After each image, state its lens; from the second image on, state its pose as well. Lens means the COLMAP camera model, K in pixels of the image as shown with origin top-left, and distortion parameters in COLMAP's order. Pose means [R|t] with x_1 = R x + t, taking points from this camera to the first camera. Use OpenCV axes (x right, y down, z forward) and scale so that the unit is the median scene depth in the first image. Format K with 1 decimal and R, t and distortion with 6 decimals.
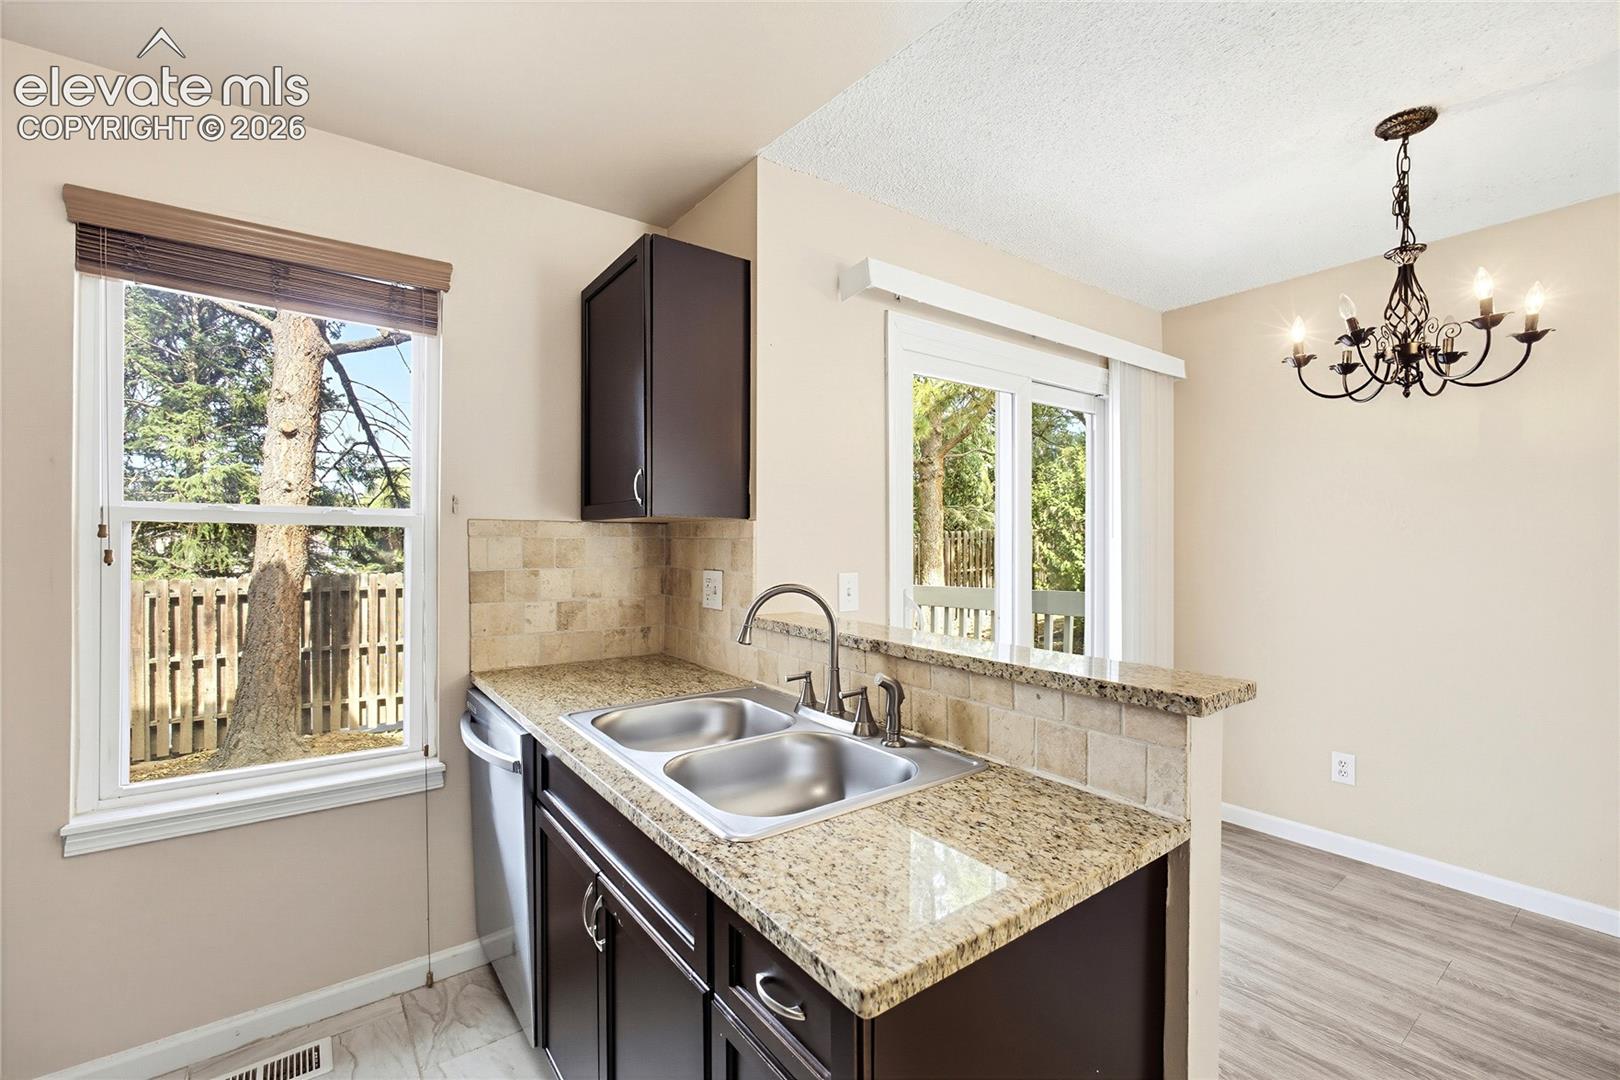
lens RADIAL K [[690.5, 0, 810.6], [0, 690.5, 553.9], [0, 0, 1]] dist [-0.025840, 0.008751]
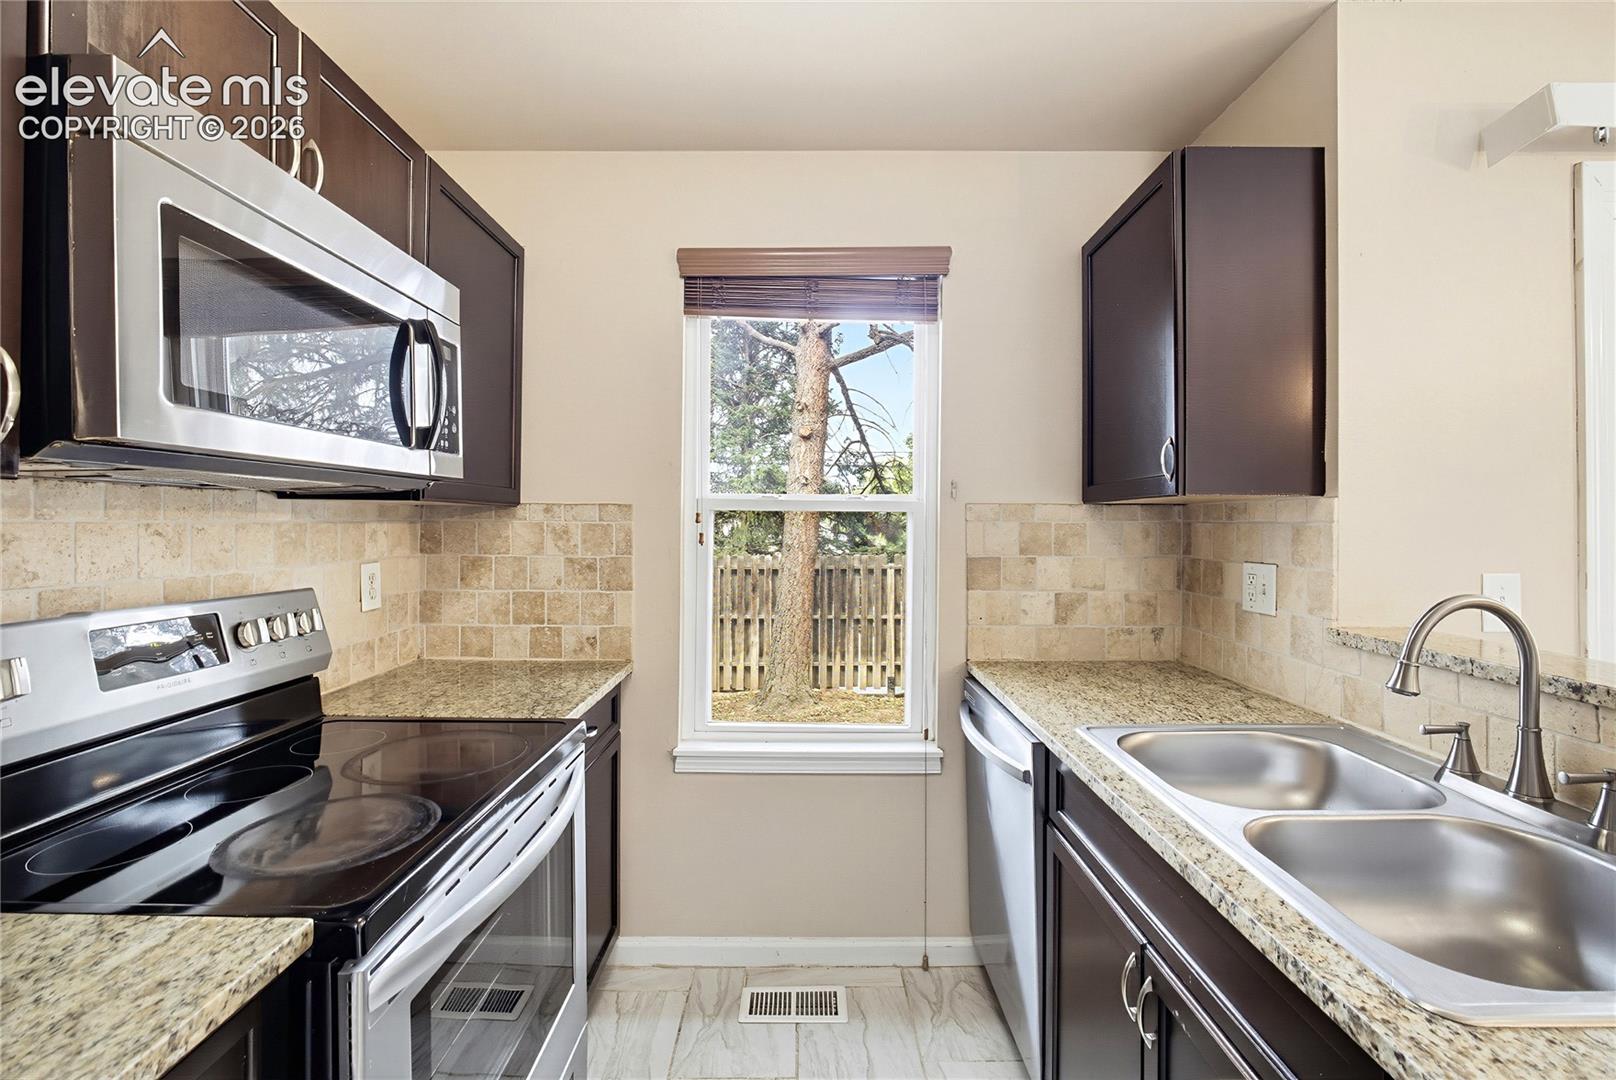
lens RADIAL K [[688.8, 0, 808.6], [0, 688.8, 553.8], [0, 0, 1]] dist [-0.025840, 0.008751]
pose [[0.800476, 0.023400, -0.598908, -0.091859], [-0.010635, 0.999635, 0.024843, -0.000879], [0.599271, -0.013517, 0.800432, 0.081870]]
